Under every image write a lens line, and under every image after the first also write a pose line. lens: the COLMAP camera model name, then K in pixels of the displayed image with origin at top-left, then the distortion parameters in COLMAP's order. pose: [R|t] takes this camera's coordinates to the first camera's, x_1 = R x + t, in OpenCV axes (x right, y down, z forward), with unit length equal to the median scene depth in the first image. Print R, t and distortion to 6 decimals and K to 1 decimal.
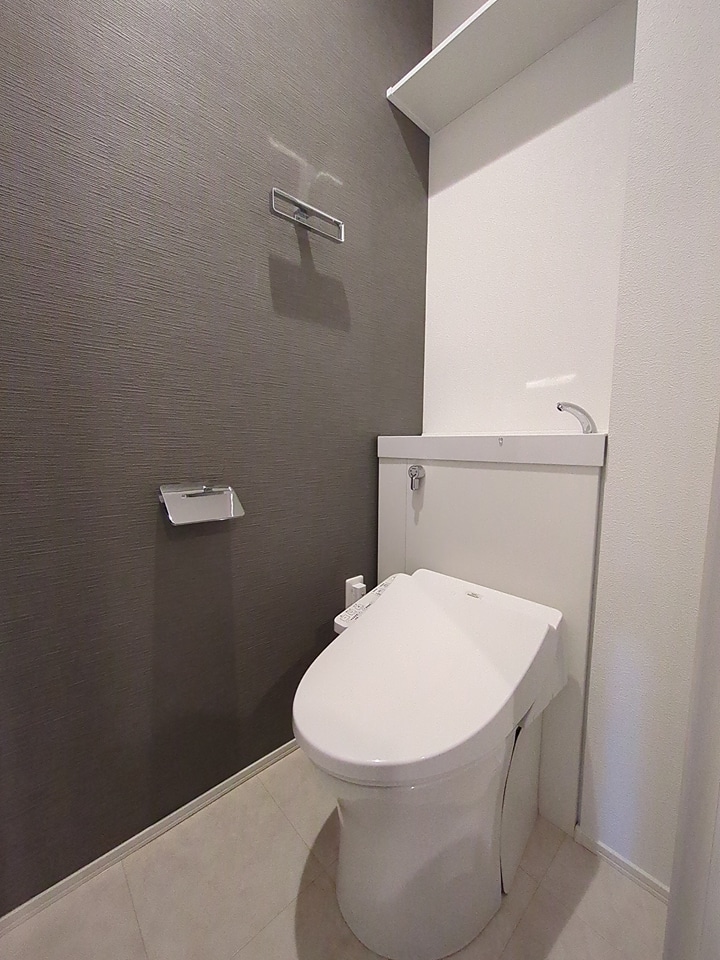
lens RADIAL K [[380.4, 0, 358.7], [0, 380.4, 483.2], [0, 0, 1]] dist [-0.005073, 0.006465]
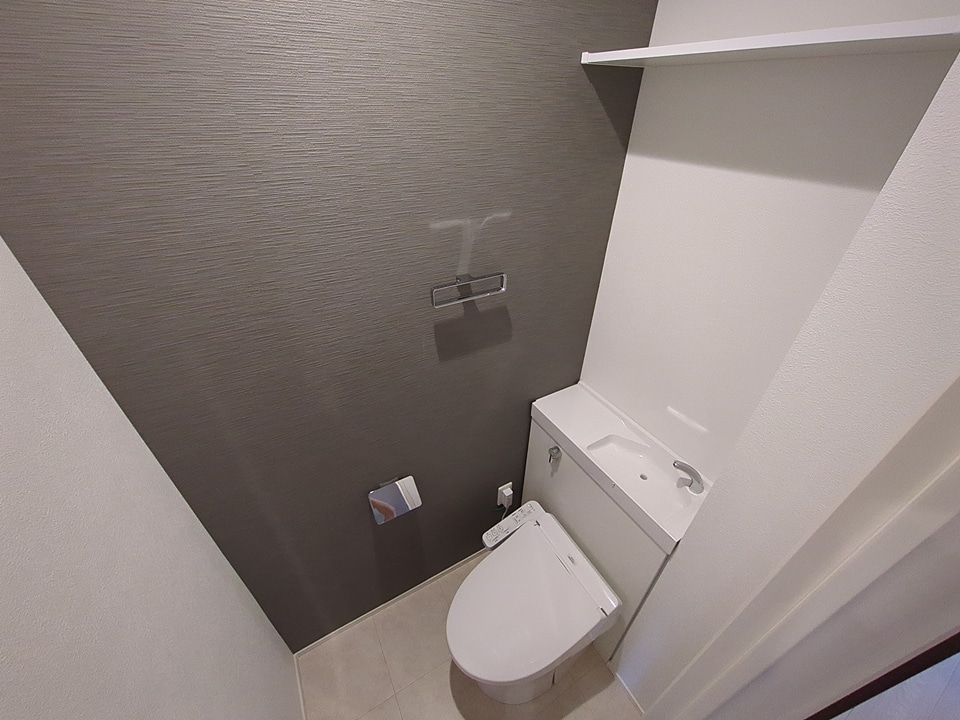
lens RADIAL K [[380.4, 0, 480.9], [0, 380.4, 361.6], [0, 0, 1]] dist [-0.005073, 0.006465]
pose [[0.974831, 0.132761, -0.179105, 0.107244], [-0.030315, 0.874835, 0.483472, -0.969804], [0.220874, -0.465874, 0.856841, 0.011861]]
